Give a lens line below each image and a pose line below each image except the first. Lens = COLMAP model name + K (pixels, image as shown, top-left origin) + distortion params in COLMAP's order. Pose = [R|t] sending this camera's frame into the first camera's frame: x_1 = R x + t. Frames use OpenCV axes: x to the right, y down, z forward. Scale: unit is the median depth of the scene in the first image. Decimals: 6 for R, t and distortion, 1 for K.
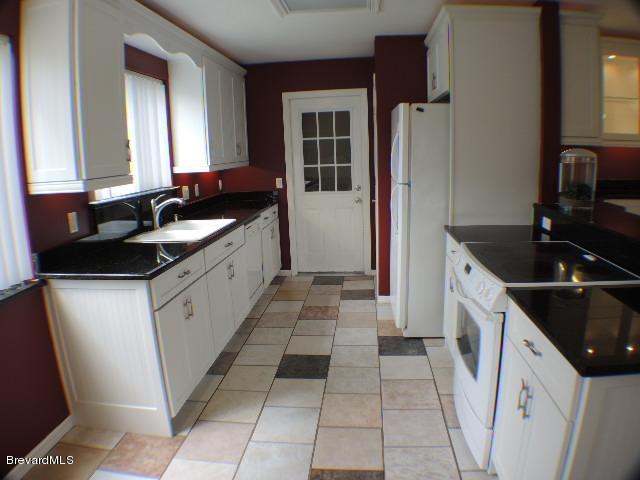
lens RADIAL K [[444.5, 0, 323.8], [0, 444.5, 240.4], [0, 0, 1]] dist [-0.176754, 0.018046]
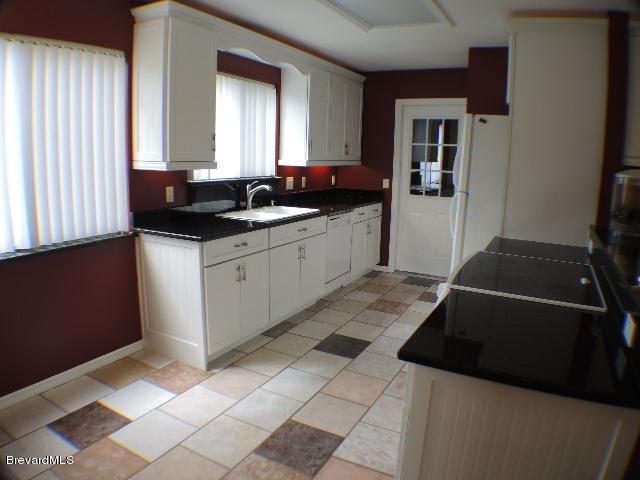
lens RADIAL K [[444.5, 0, 323.8], [0, 444.5, 240.4], [0, 0, 1]] dist [-0.176754, 0.018046]
pose [[0.920853, 0.131192, -0.367176, 0.289466], [-0.133178, 0.990889, 0.020044, 0.006945], [0.366461, 0.030442, 0.929935, -0.065017]]
